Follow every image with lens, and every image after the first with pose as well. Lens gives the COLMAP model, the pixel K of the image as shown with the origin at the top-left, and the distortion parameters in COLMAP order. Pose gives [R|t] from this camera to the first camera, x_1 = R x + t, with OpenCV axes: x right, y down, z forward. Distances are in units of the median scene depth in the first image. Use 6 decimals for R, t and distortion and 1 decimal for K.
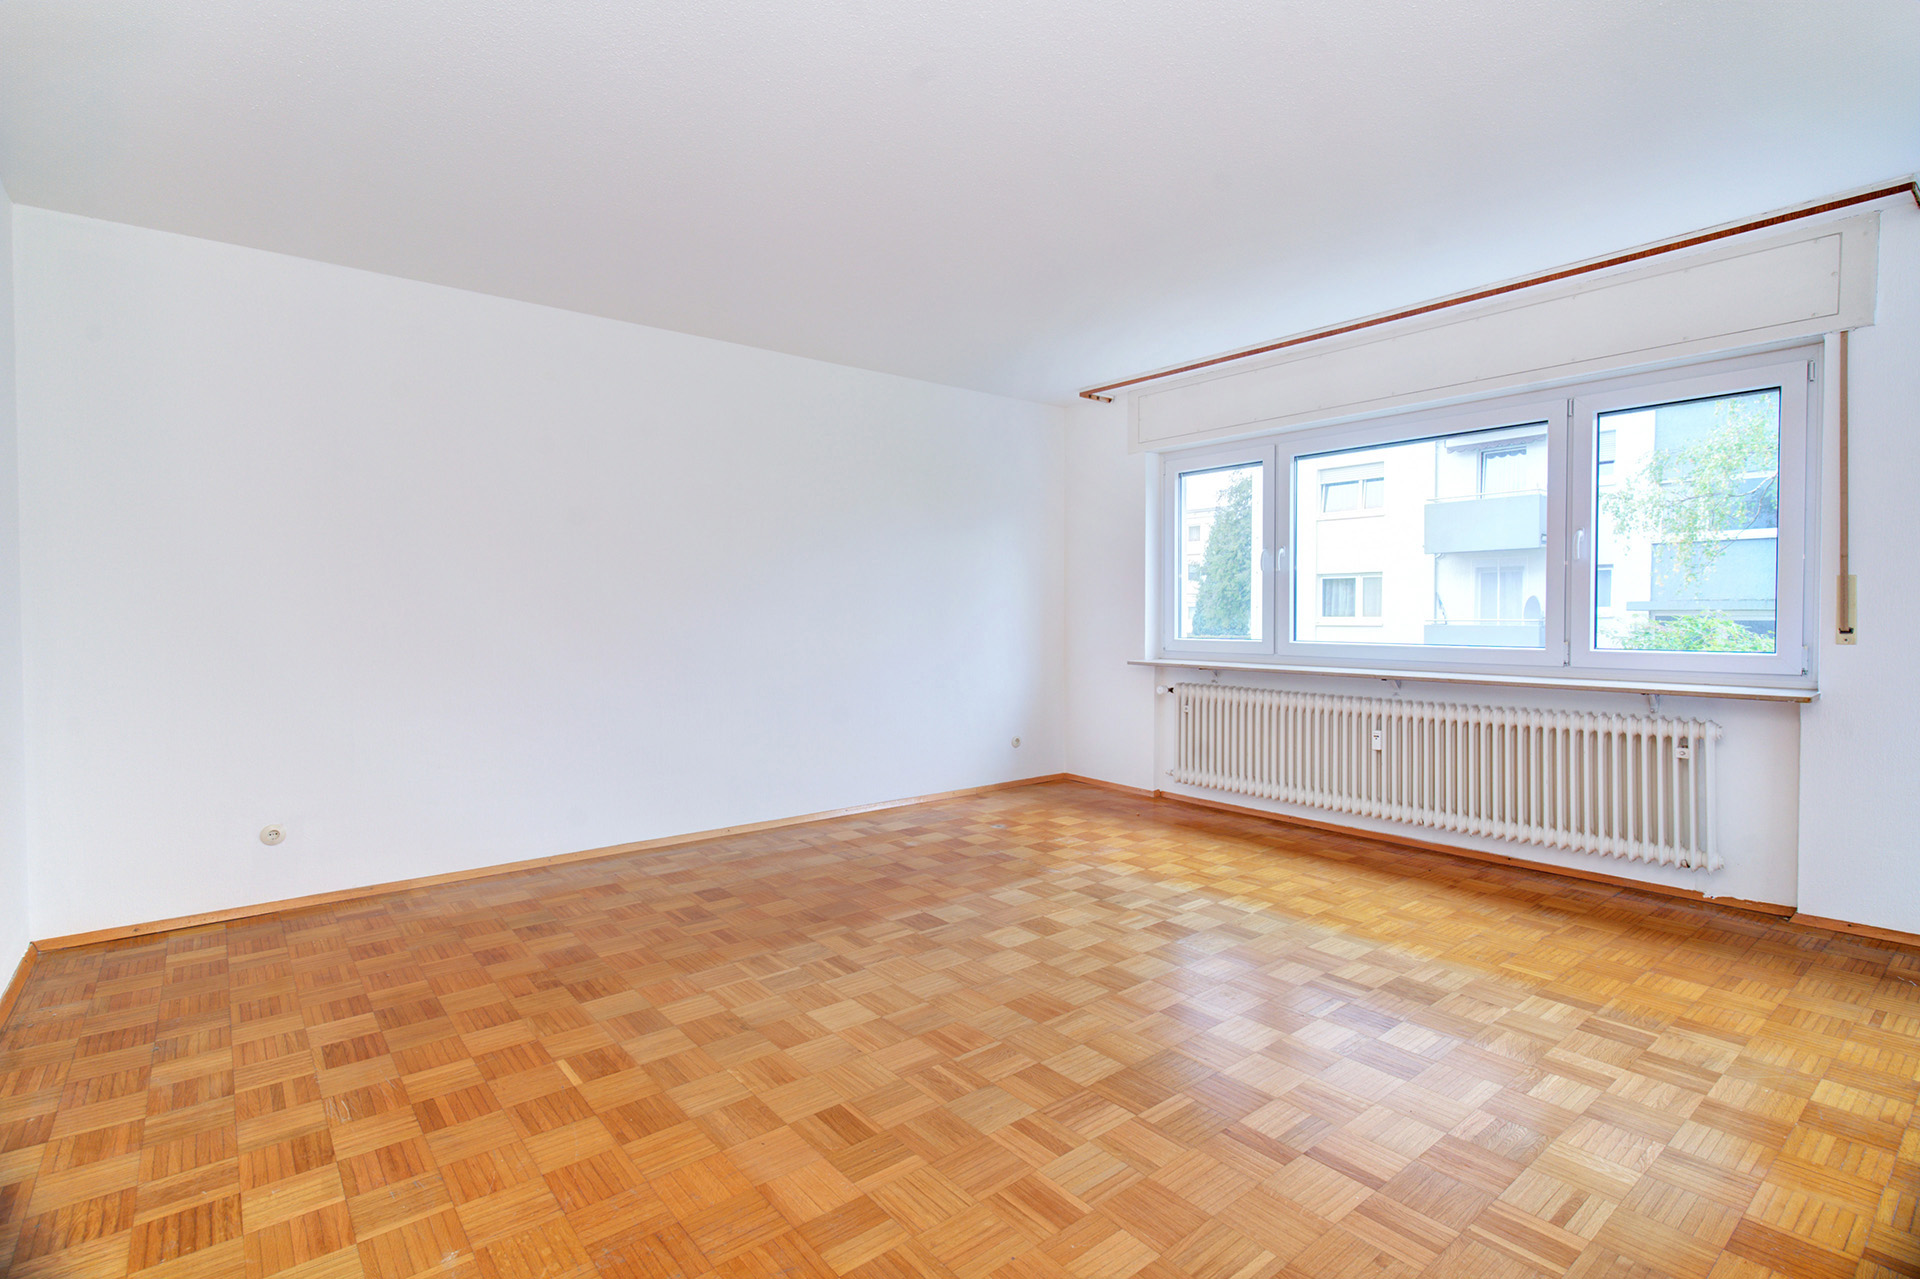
lens RADIAL K [[925.2, 0, 960.7], [0, 925.2, 616.9], [0, 0, 1]] dist [0.008160, -0.000219]
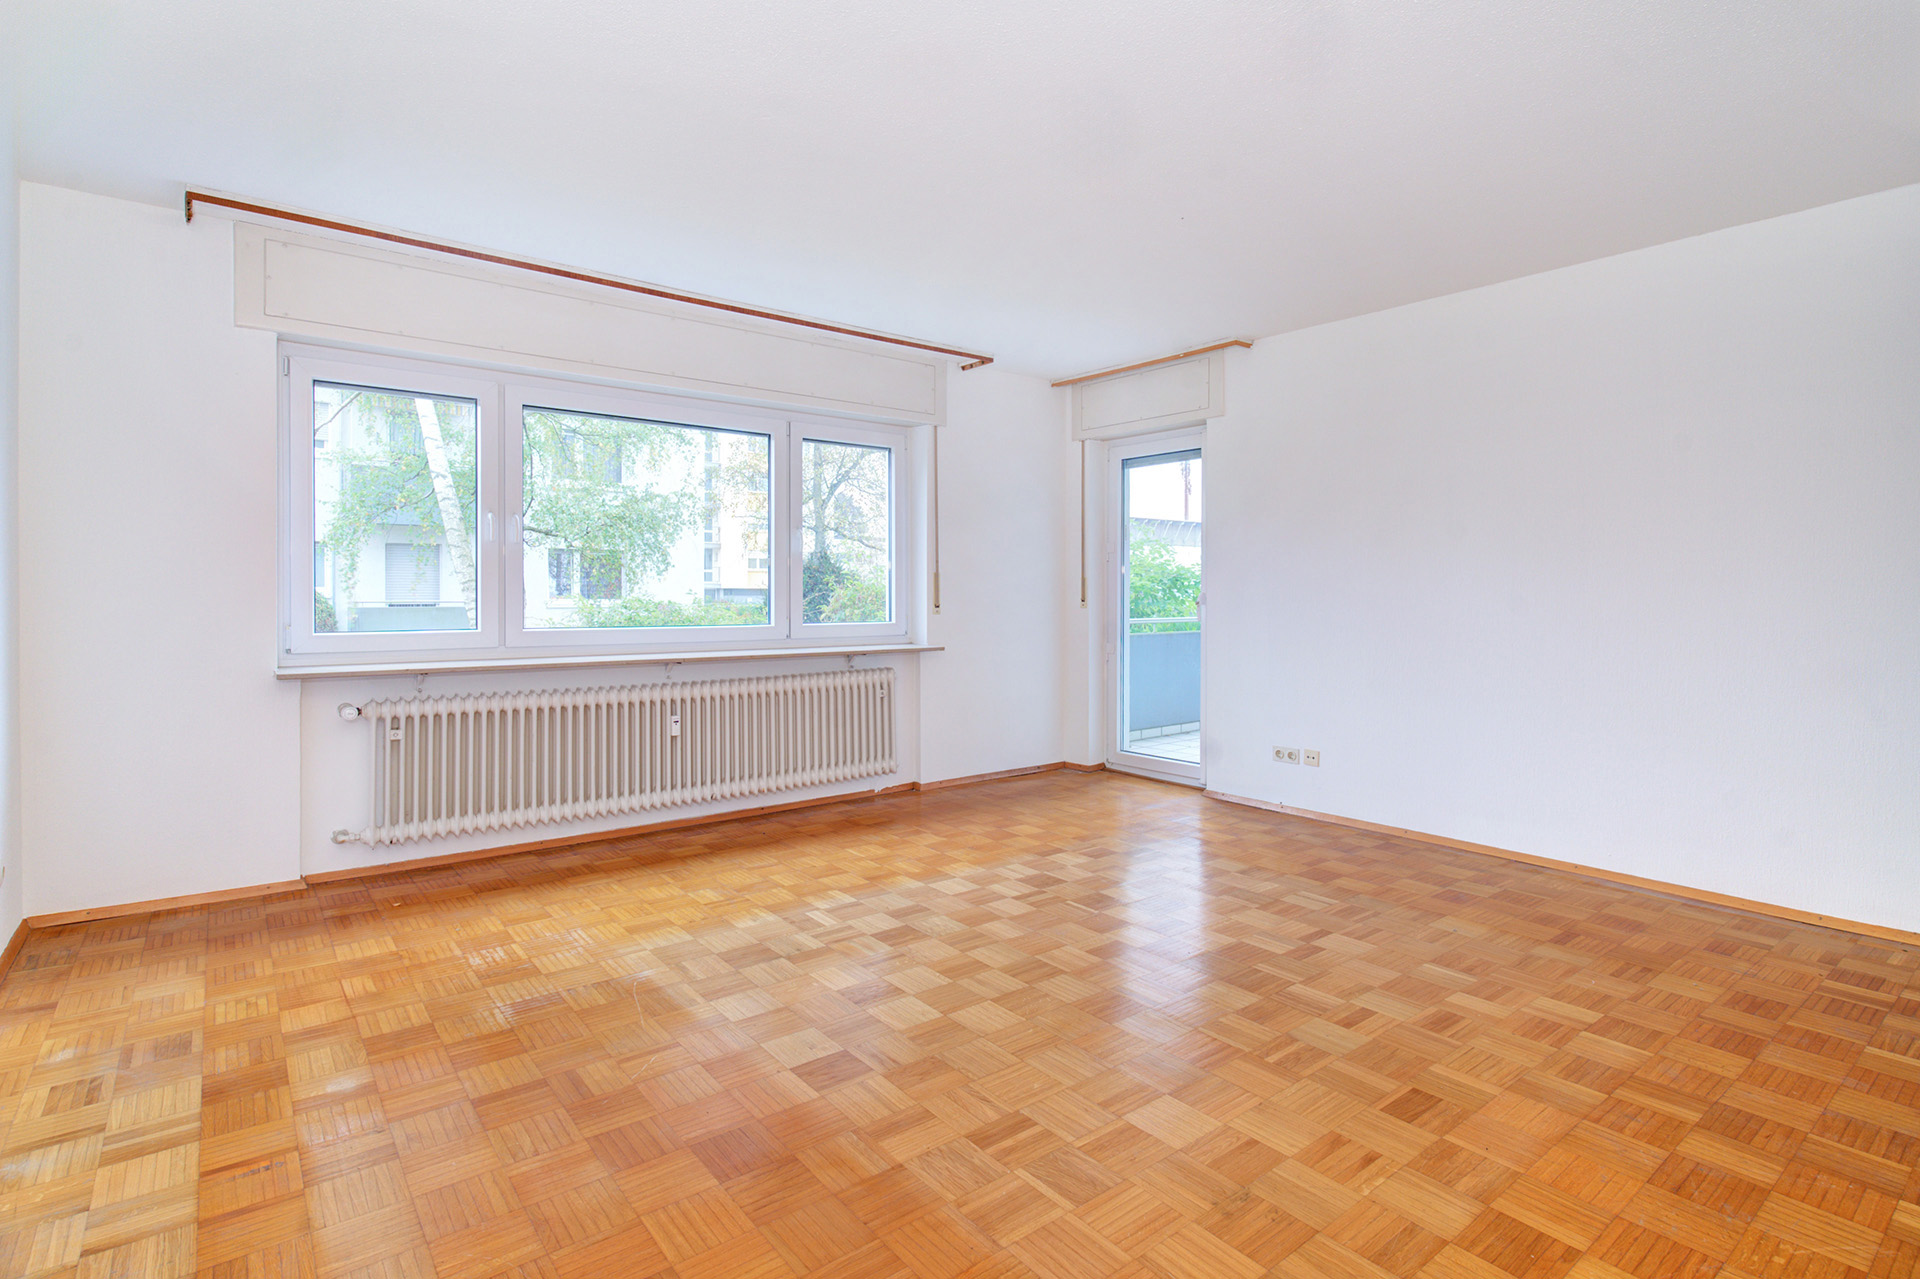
lens RADIAL K [[952.7, 0, 959.3], [0, 952.7, 568.7], [0, 0, 1]] dist [-0.000699, -0.000550]
pose [[0.005240, 0.029145, 0.999561, -0.729239], [0.003814, 0.999567, -0.029165, -0.000802], [-0.999979, 0.003965, 0.005127, 0.924449]]
